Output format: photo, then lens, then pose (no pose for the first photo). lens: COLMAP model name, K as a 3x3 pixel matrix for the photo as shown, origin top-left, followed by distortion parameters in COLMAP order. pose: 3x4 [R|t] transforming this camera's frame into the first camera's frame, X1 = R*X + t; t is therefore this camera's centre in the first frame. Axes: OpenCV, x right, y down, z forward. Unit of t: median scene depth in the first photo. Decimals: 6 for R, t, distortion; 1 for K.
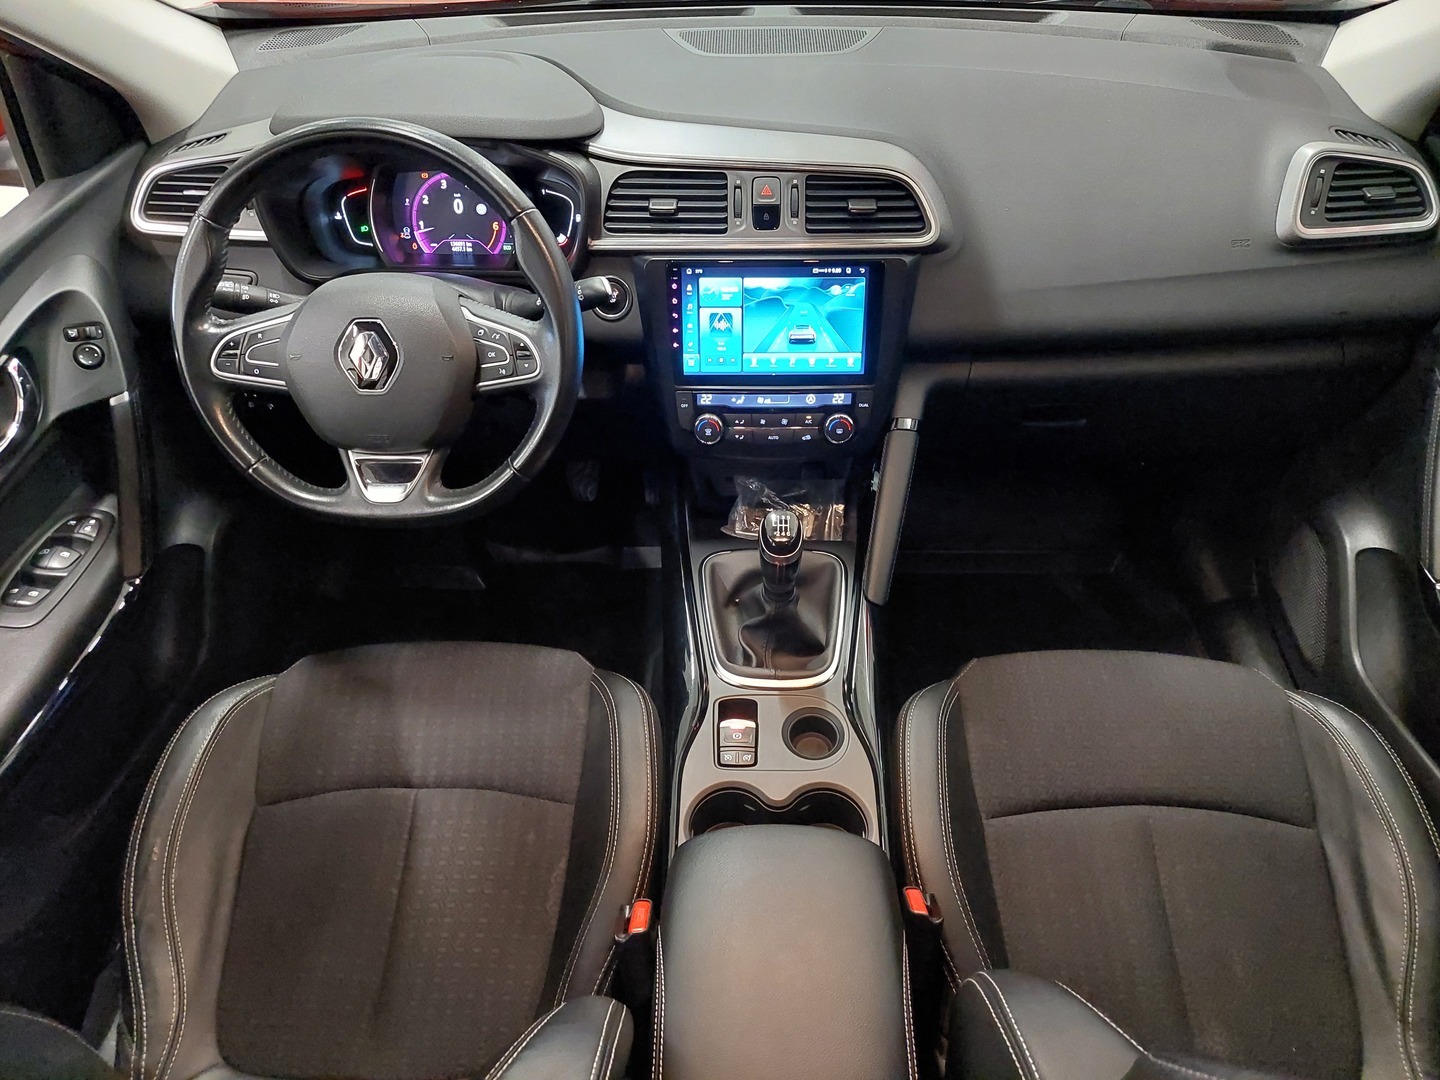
lens RADIAL K [[1024.4, 0, 724.9], [0, 1024.4, 545.4], [0, 0, 1]] dist [0.087043, -0.107421]
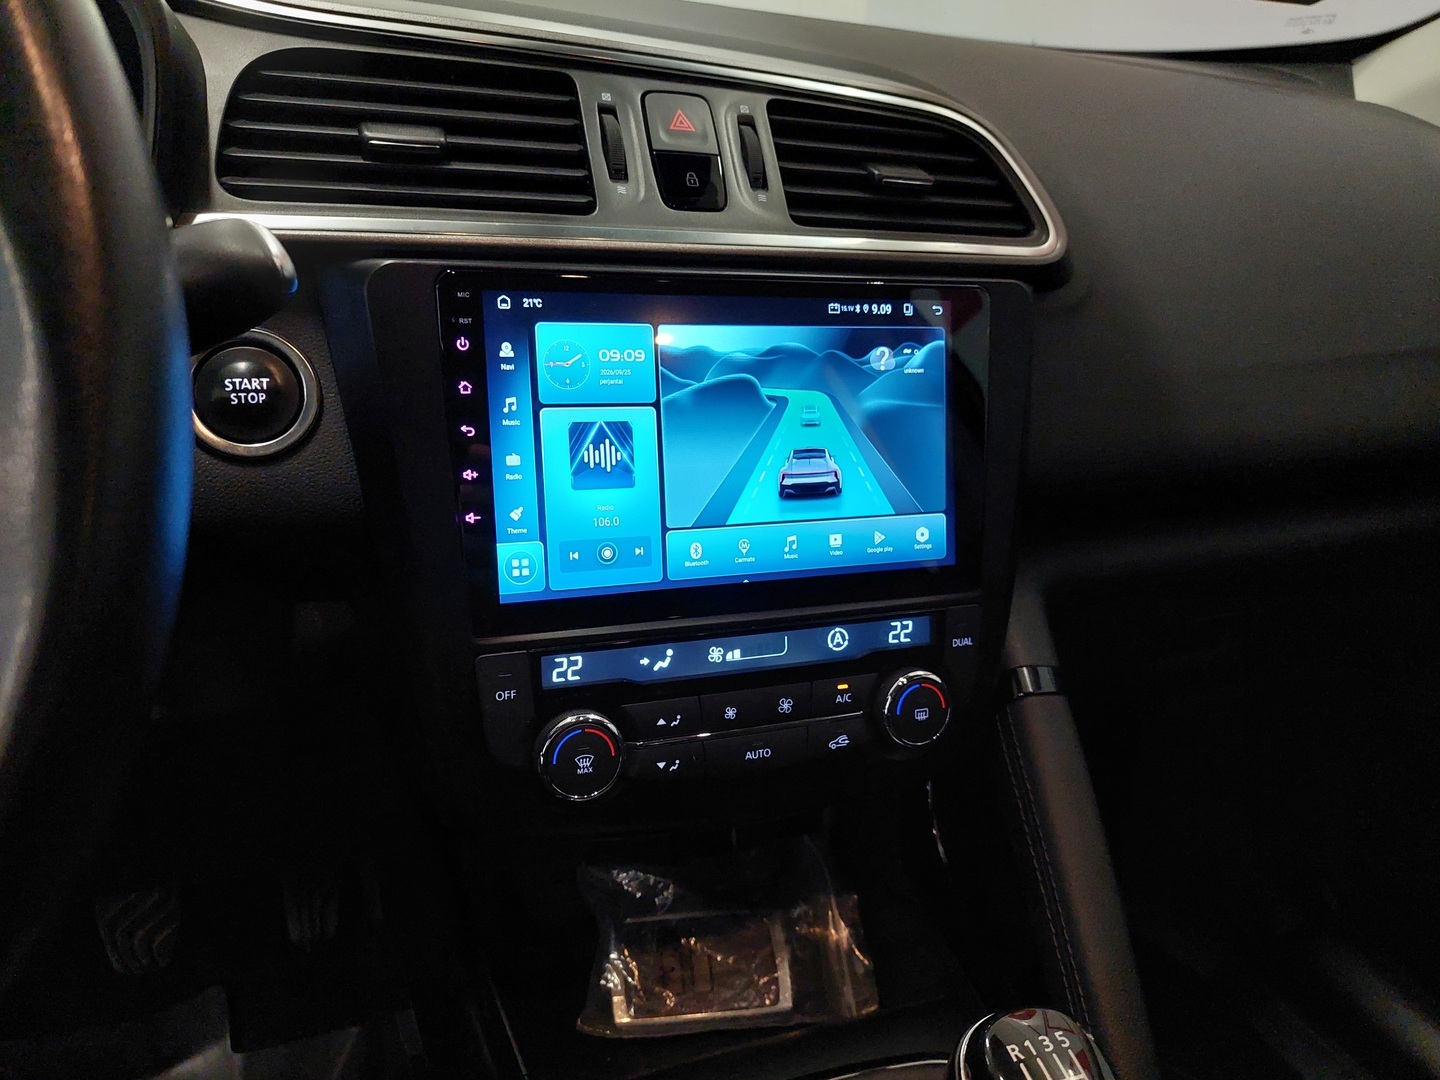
lens RADIAL K [[1024.4, 0, 724.9], [0, 1024.4, 545.4], [0, 0, 1]] dist [0.087043, -0.107421]
pose [[0.924932, -0.062895, 0.374894, -0.099496], [0.166963, 0.953213, -0.252008, -0.089437], [-0.341504, 0.295684, 0.892158, 0.684744]]
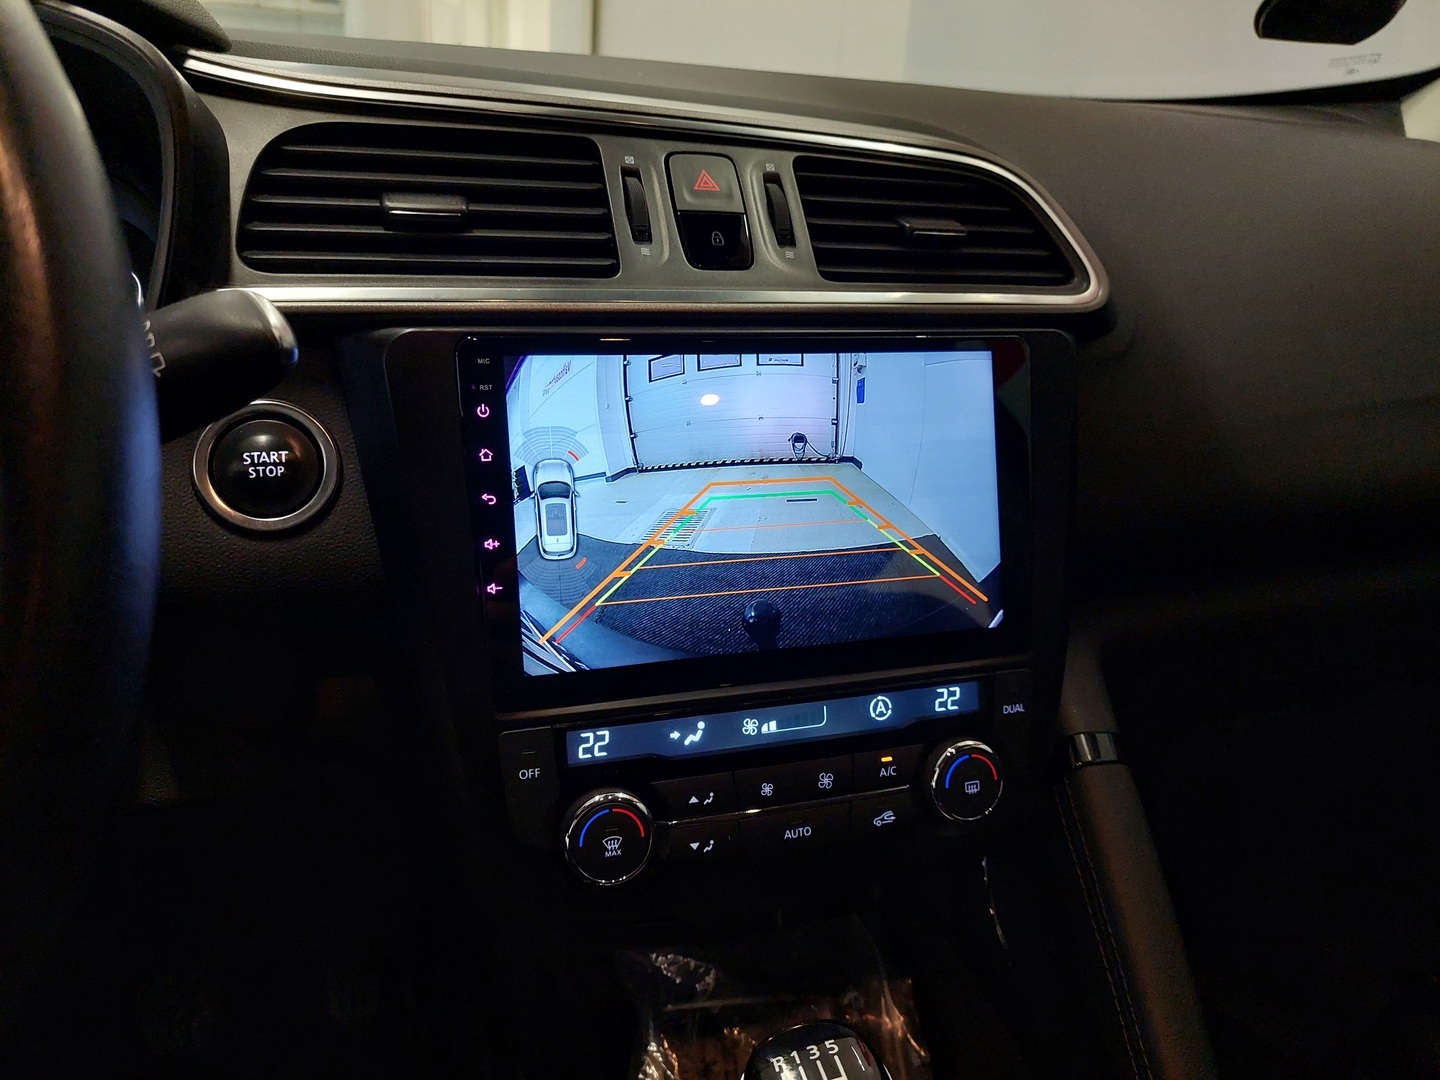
lens RADIAL K [[1024.4, 0, 724.9], [0, 1024.4, 545.4], [0, 0, 1]] dist [0.087043, -0.107421]
pose [[0.940931, -0.060831, 0.333090, -0.087824], [0.171146, 0.934259, -0.312841, -0.095159], [-0.292162, 0.351369, 0.889484, 0.695294]]
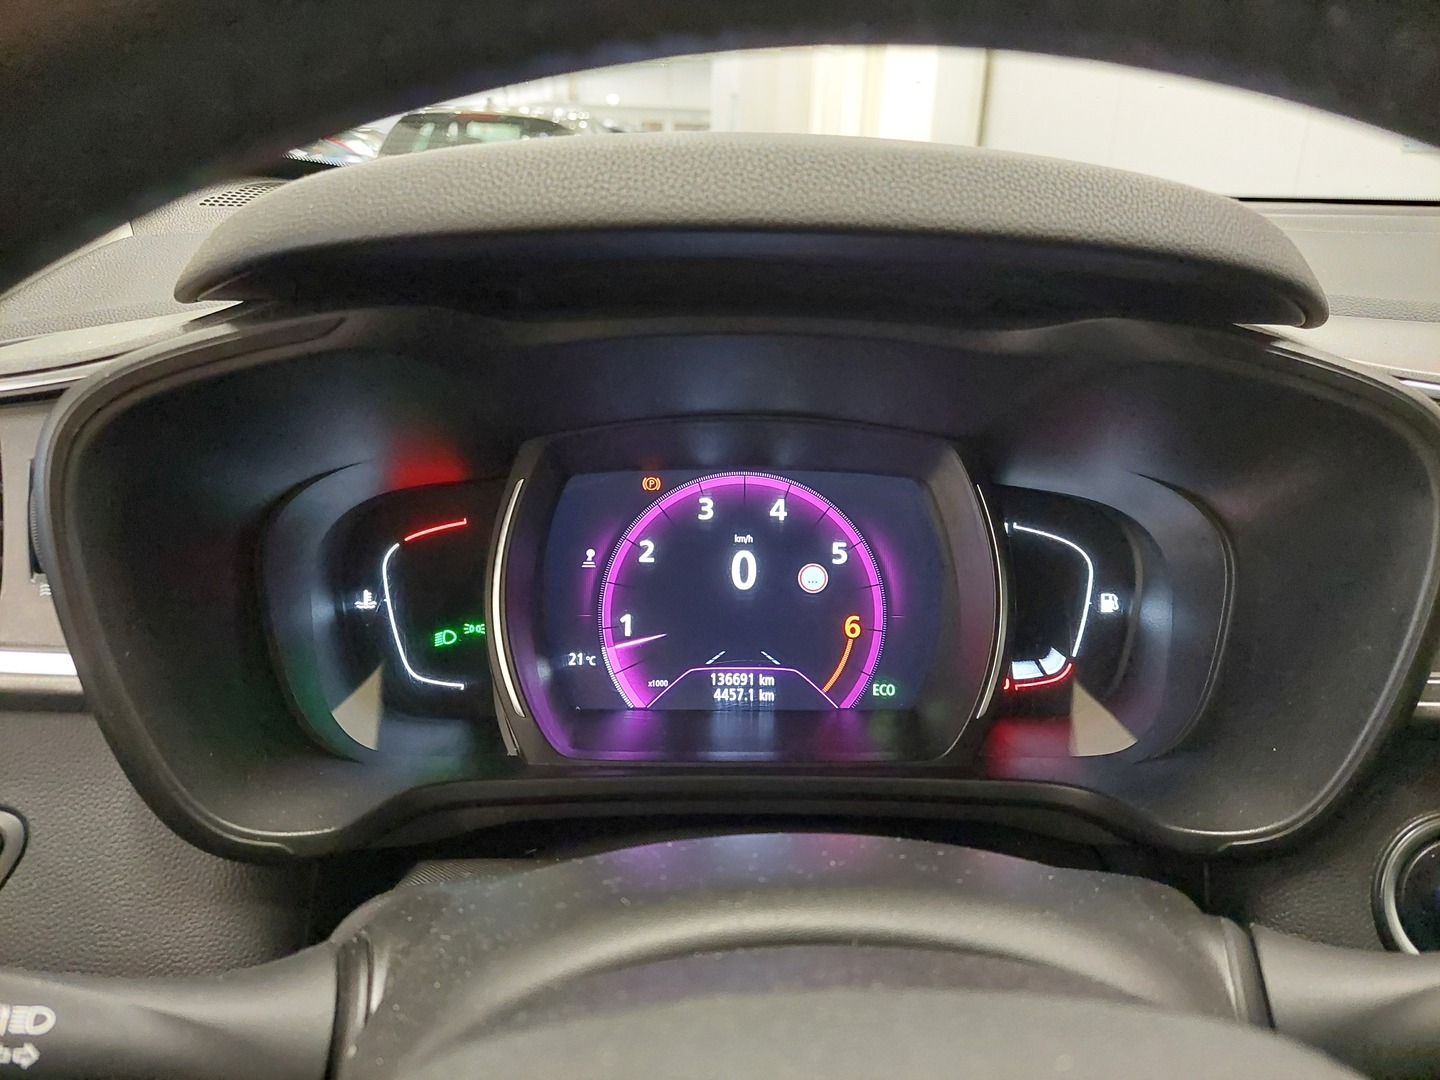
lens RADIAL K [[1072.9, 0, 748.7], [0, 1072.9, 537.0], [0, 0, 1]] dist [0.166395, -0.247604]
pose [[0.997624, 0.008207, 0.068401, -0.306776], [0.018271, 0.925806, -0.377558, -0.227797], [-0.066425, 0.377911, 0.923456, 0.745646]]
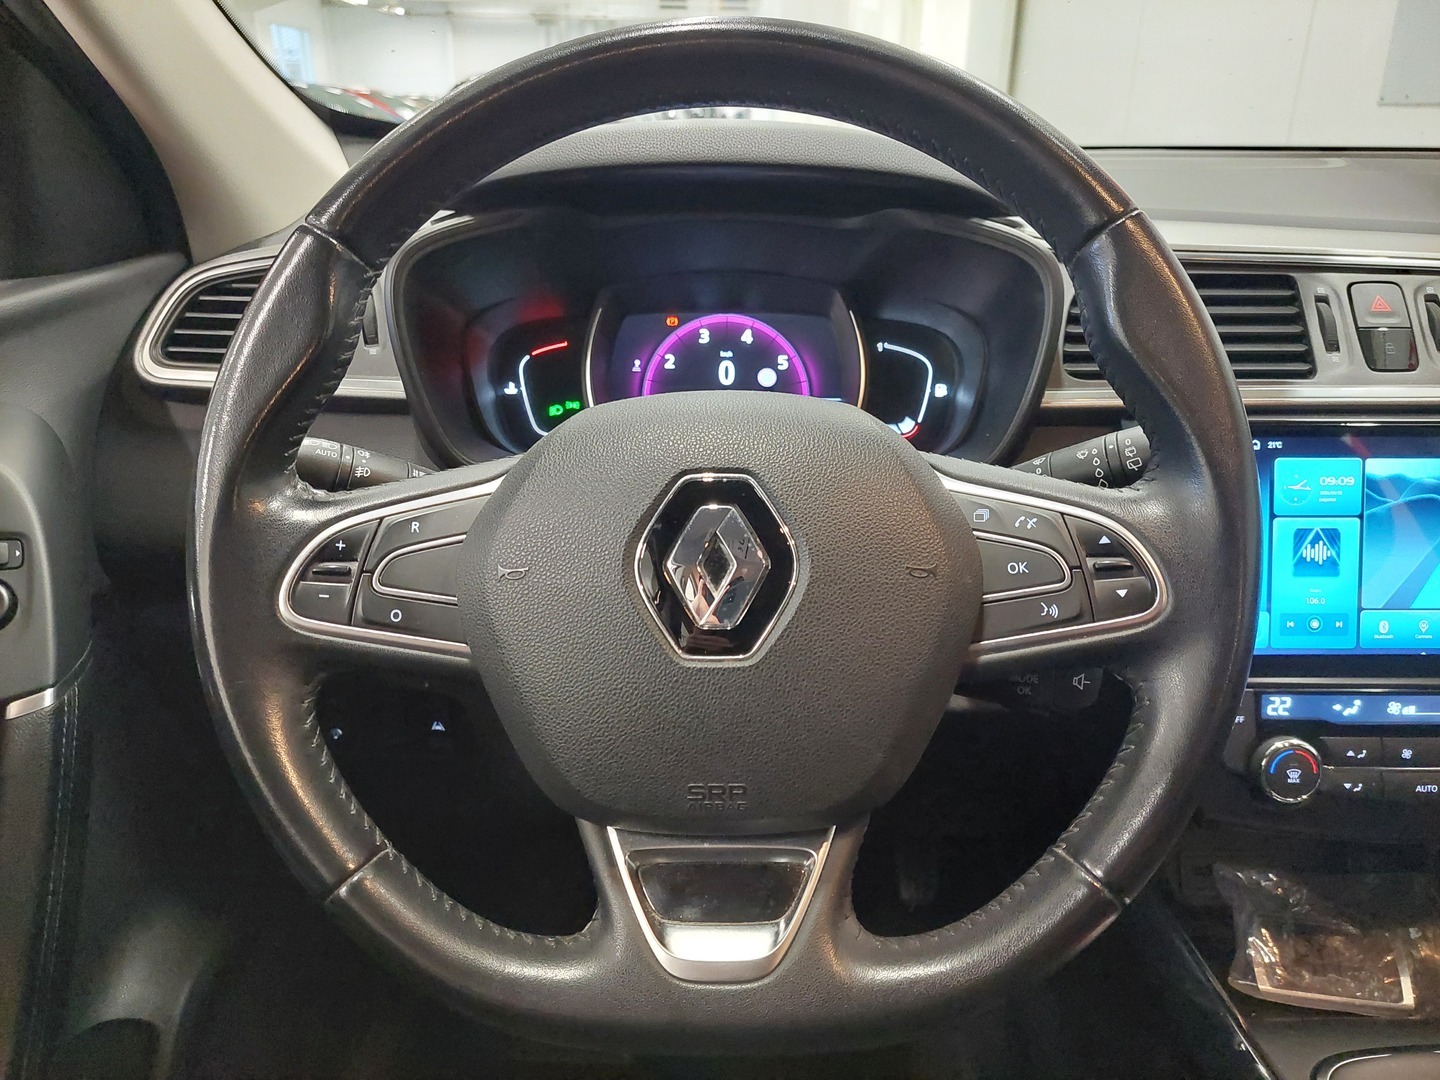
lens RADIAL K [[1042.9, 0, 744.6], [0, 1042.9, 550.2], [0, 0, 1]] dist [0.060416, -0.079804]
pose [[0.999627, 0.004041, 0.026996, -0.288200], [0.004888, 0.946494, -0.322685, -0.056891], [-0.026855, 0.322697, 0.946121, 0.540982]]
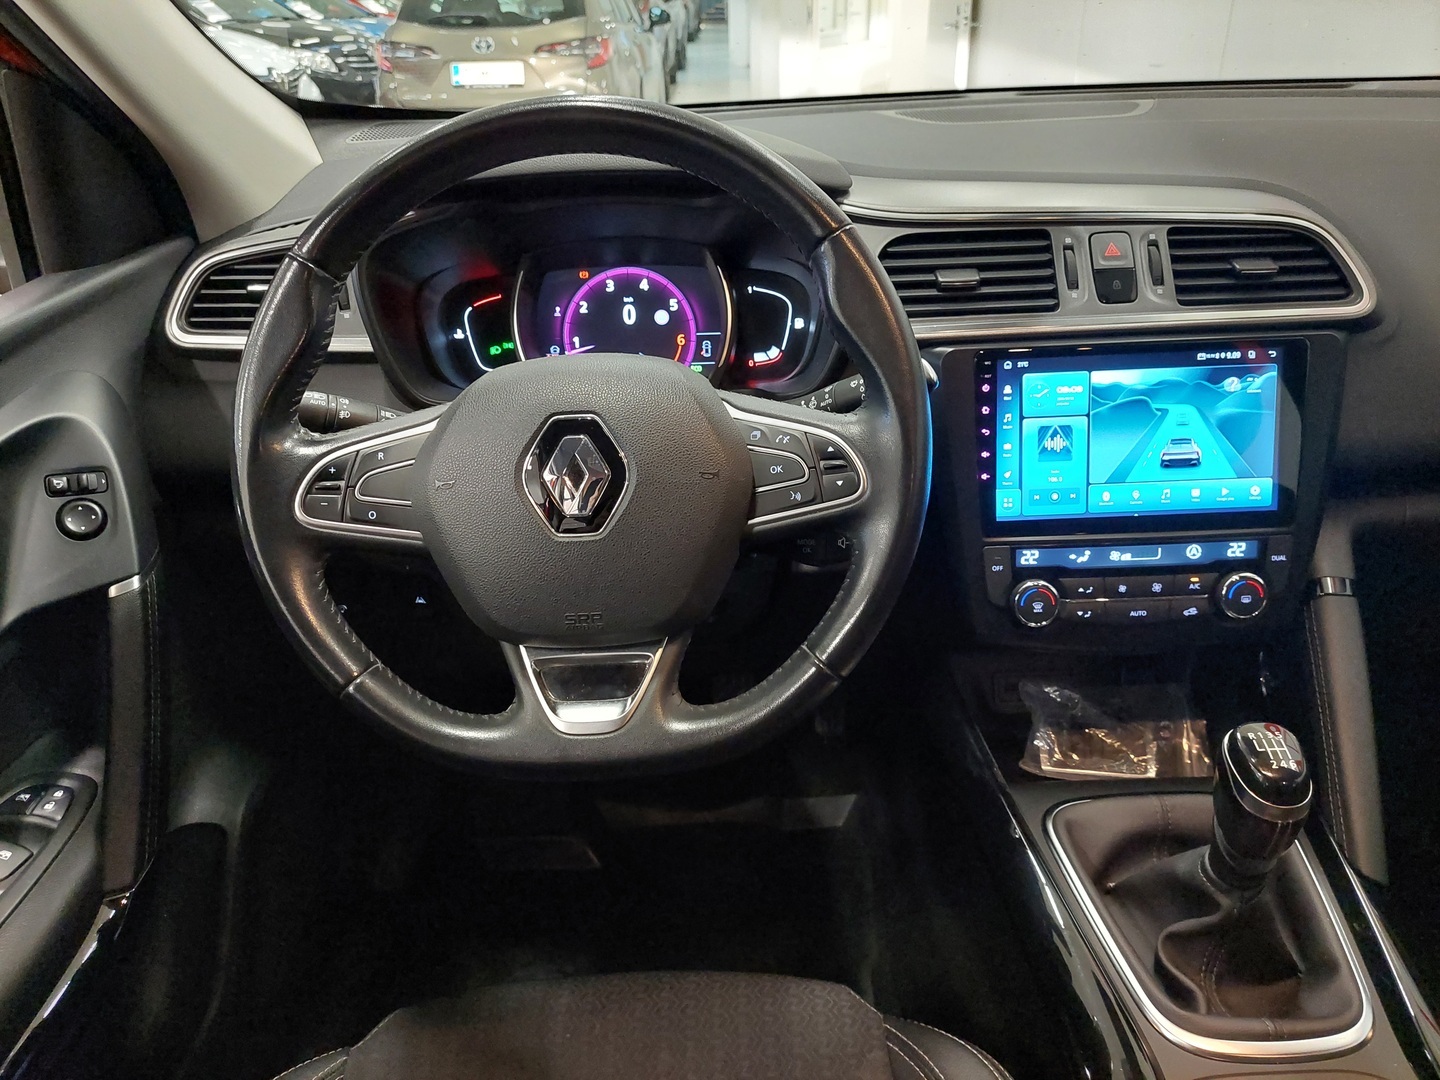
lens RADIAL K [[1033.4, 0, 738.0], [0, 1033.4, 545.6], [0, 0, 1]] dist [0.082669, -0.121366]
pose [[0.999098, -0.036232, 0.022160, -0.224233], [0.040314, 0.973209, -0.226361, -0.009170], [-0.013365, 0.227050, 0.973791, 0.374304]]
